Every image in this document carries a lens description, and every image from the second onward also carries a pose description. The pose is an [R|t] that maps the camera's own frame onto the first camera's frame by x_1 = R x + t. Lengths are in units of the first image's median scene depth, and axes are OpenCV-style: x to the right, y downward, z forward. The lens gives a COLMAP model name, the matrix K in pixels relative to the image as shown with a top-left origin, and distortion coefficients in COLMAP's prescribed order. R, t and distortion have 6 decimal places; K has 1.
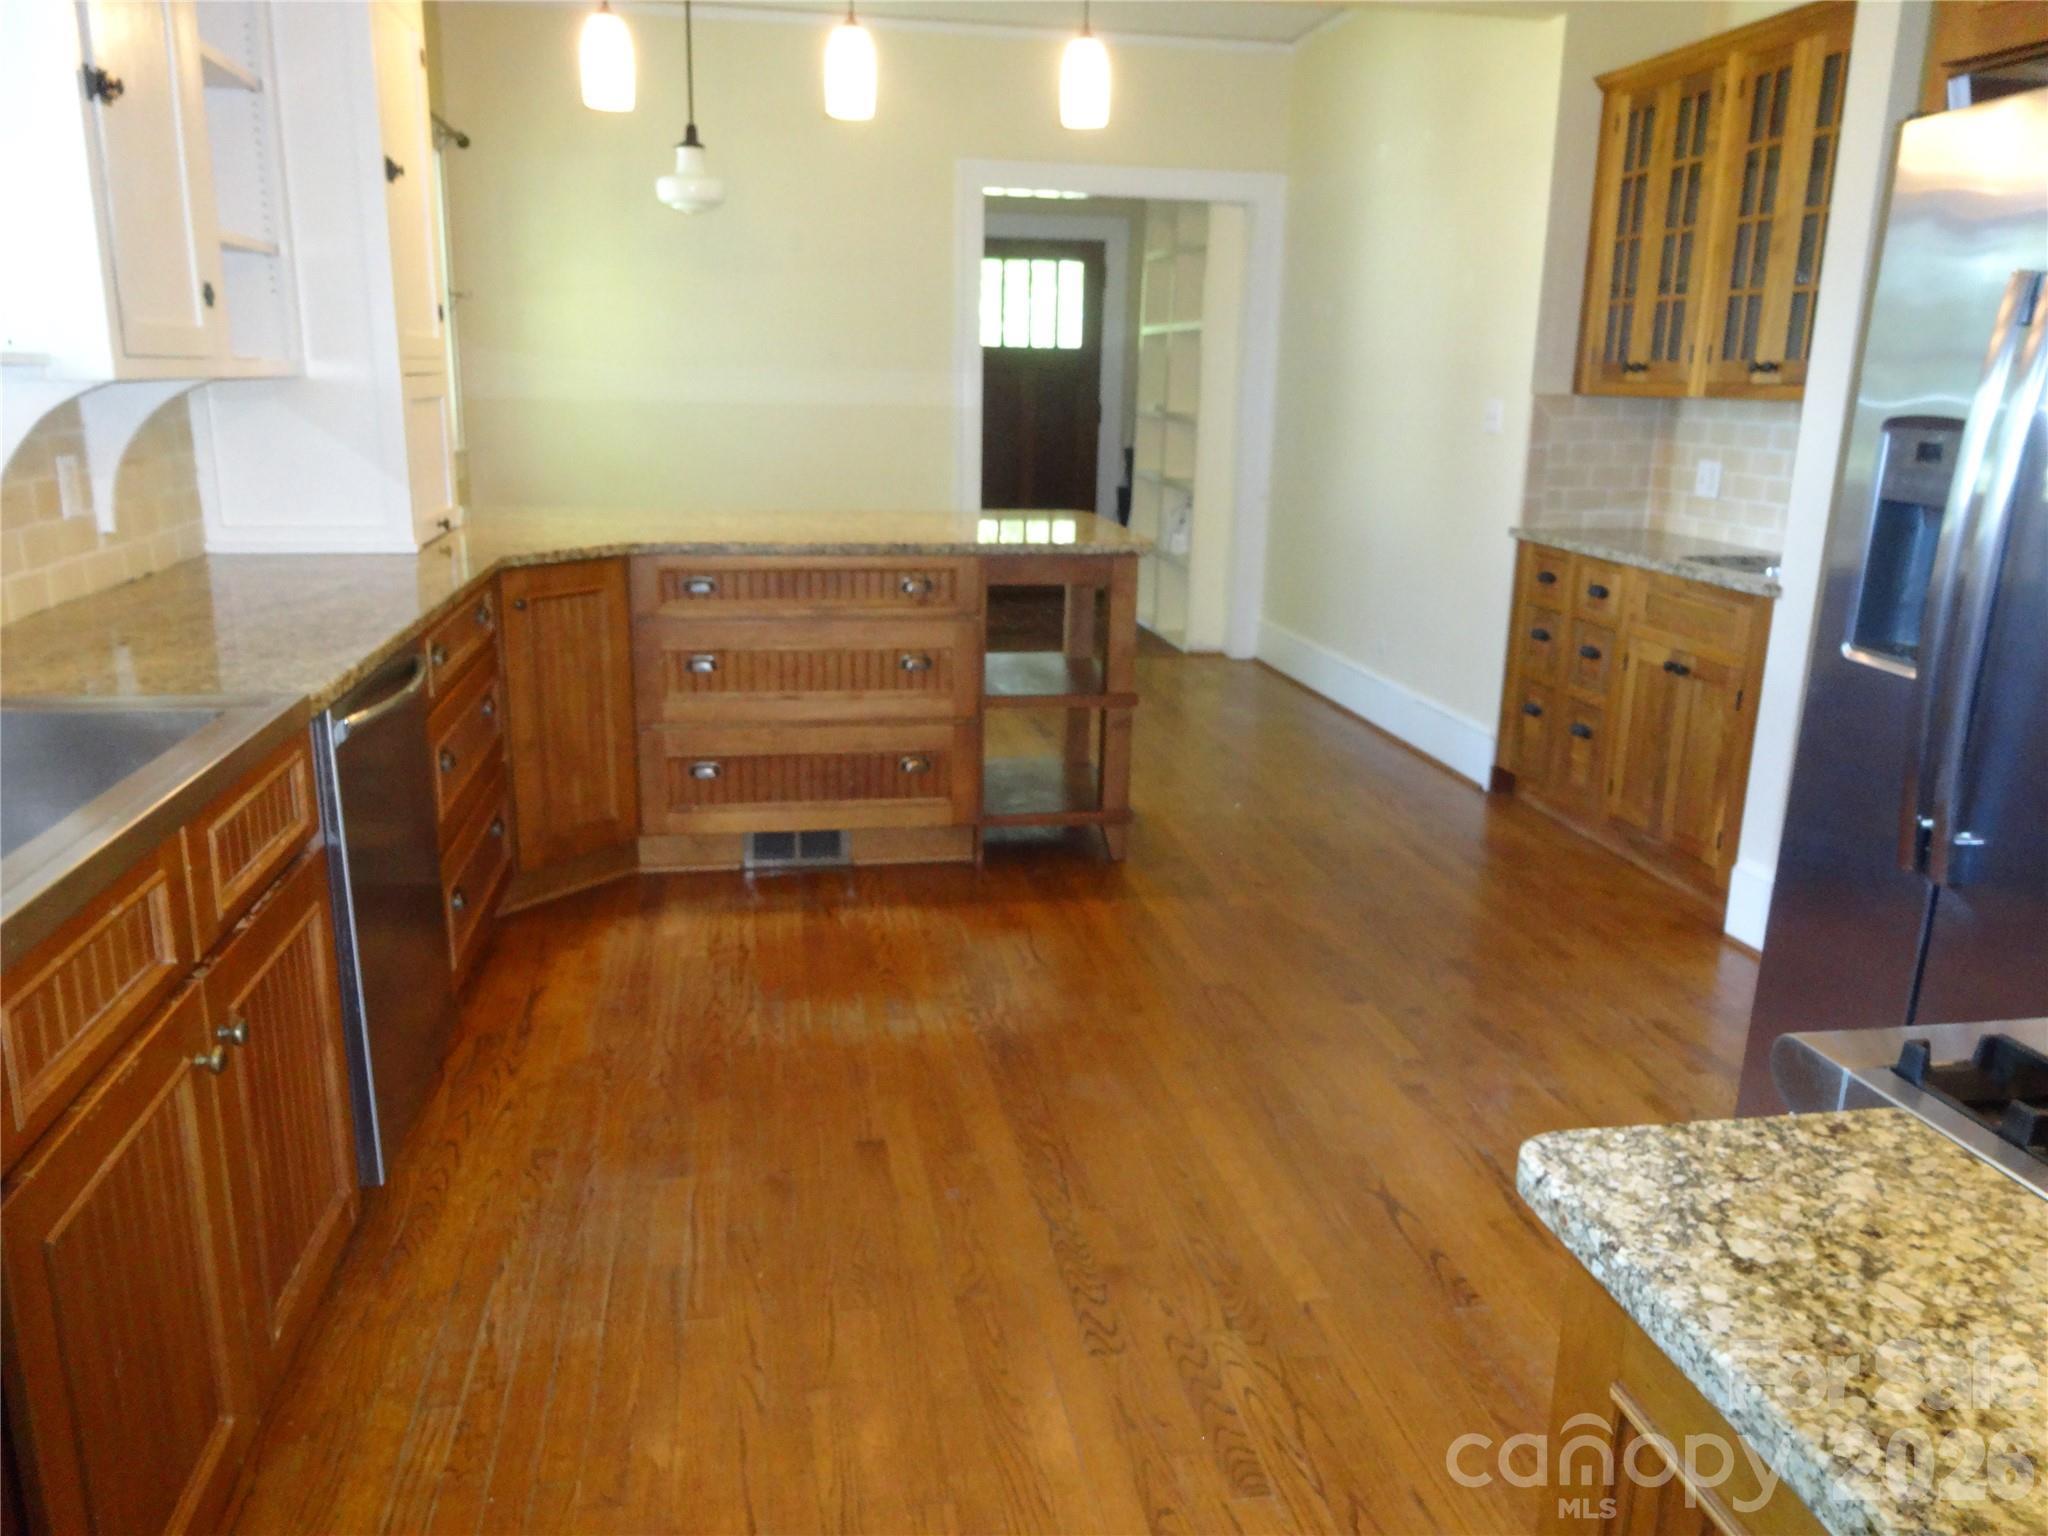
lens RADIAL K [[1519.5, 0, 1024.0], [0, 1519.5, 768.0], [0, 0, 1]] dist [-0.000790, -0.000909]
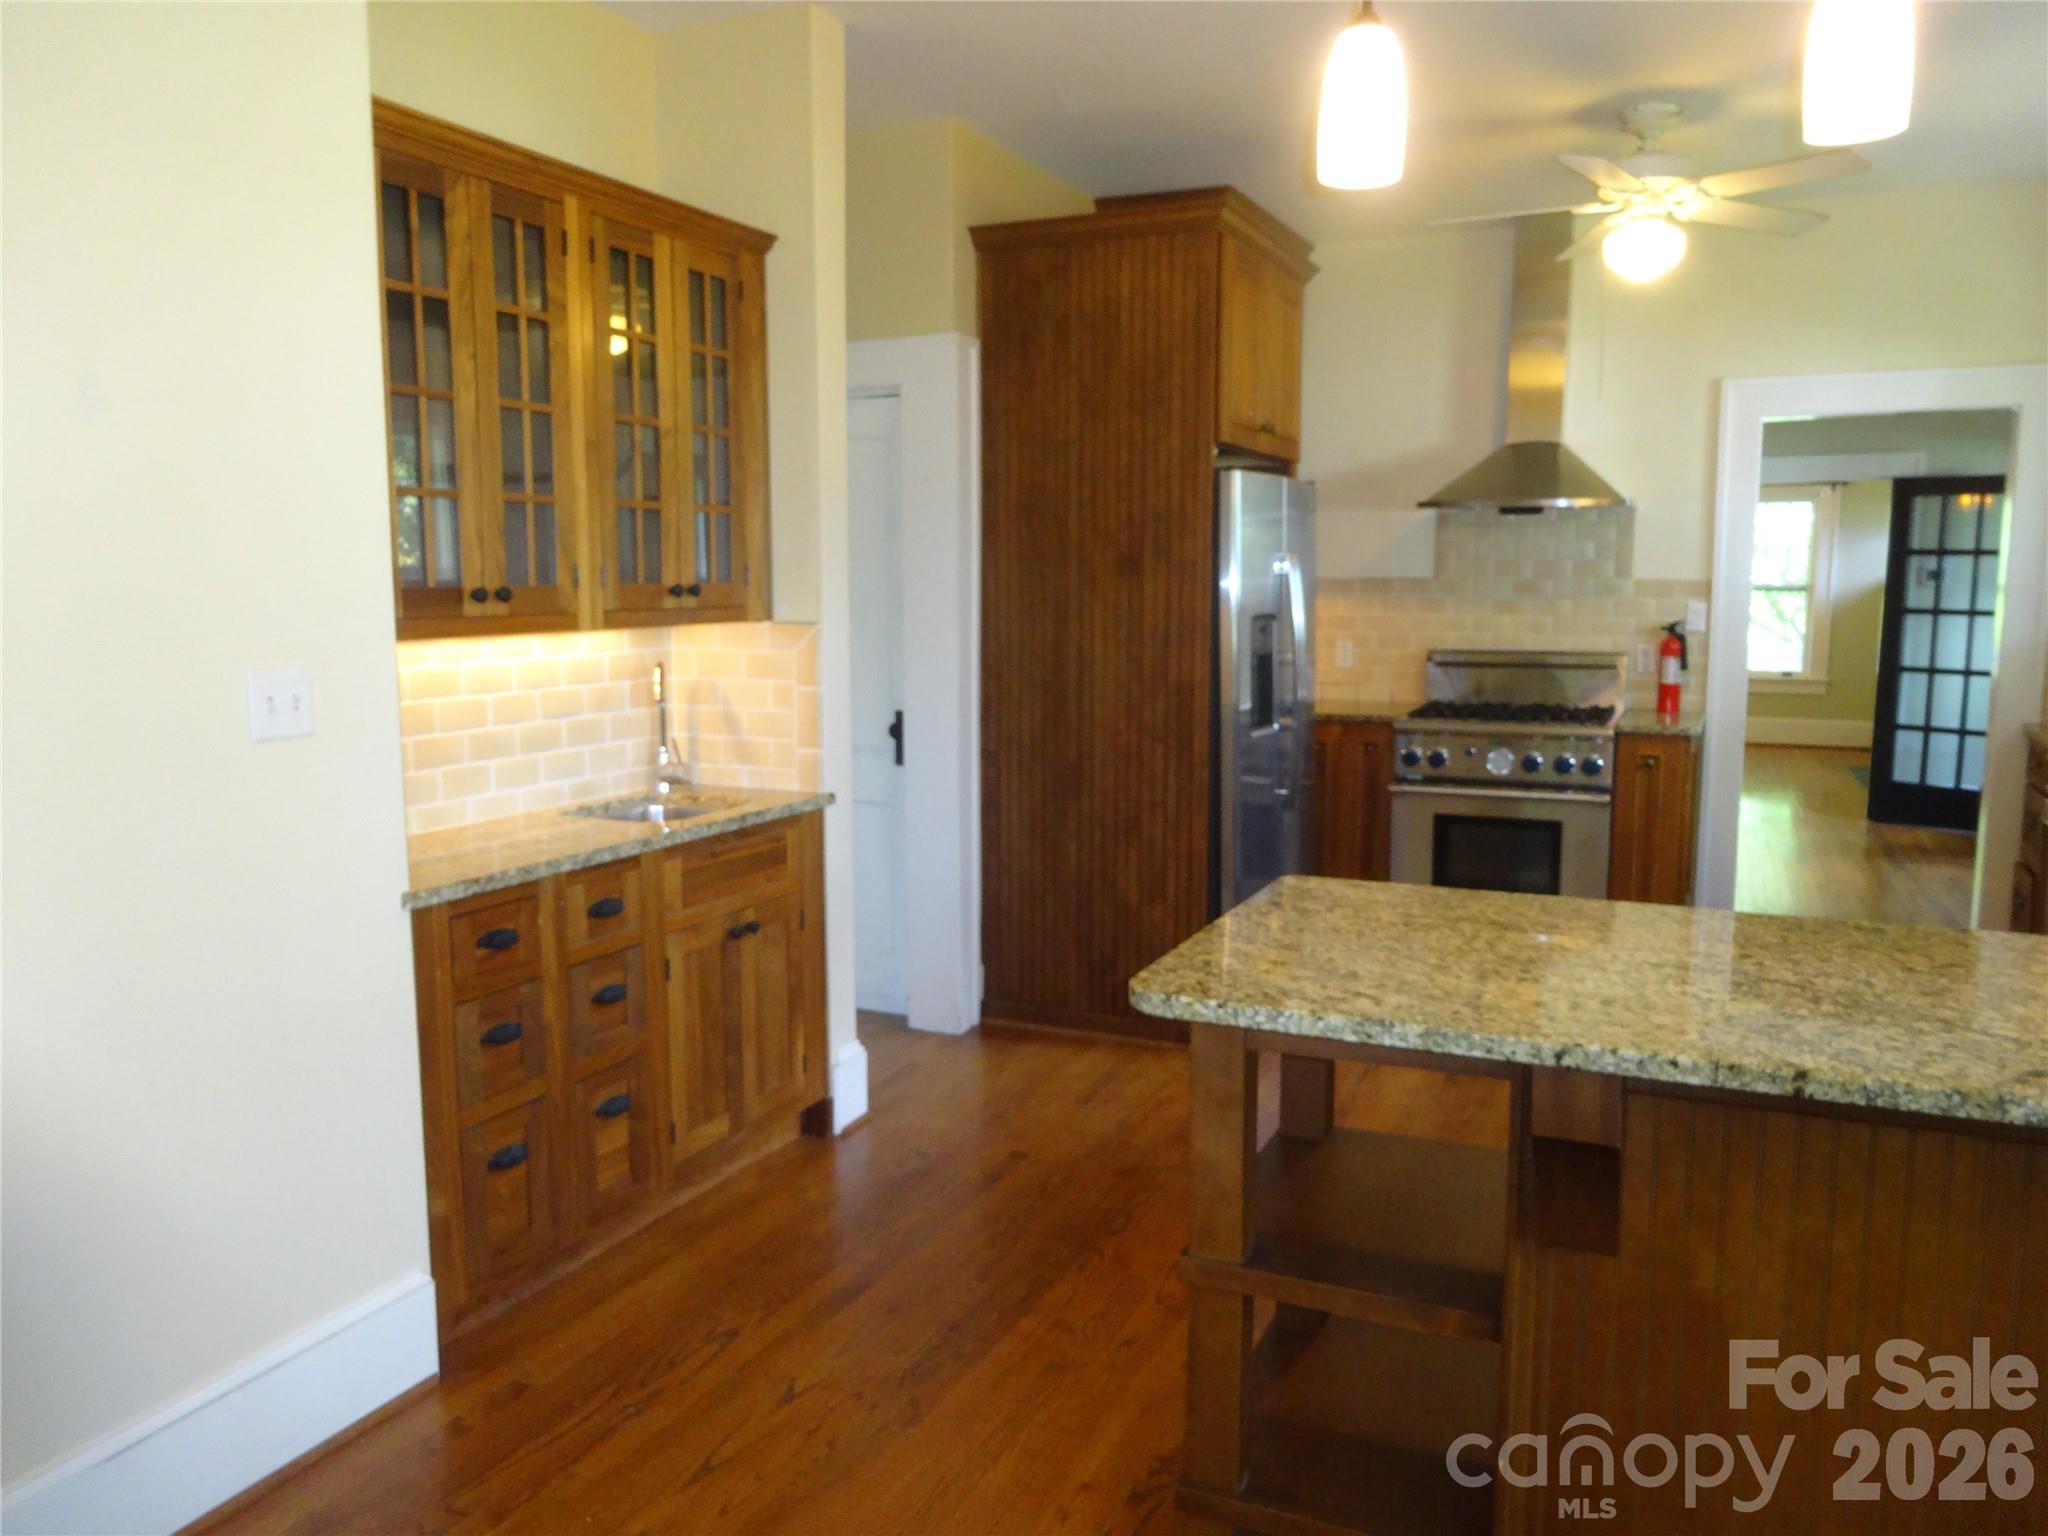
lens RADIAL K [[1519.5, 0, 1024.0], [0, 1519.5, 768.0], [0, 0, 1]] dist [-0.000790, -0.000909]
pose [[-0.820370, -0.095842, 0.563743, -0.175071], [0.124731, 0.932124, 0.339981, -0.411376], [-0.558063, 0.349227, -0.752732, 1.476084]]
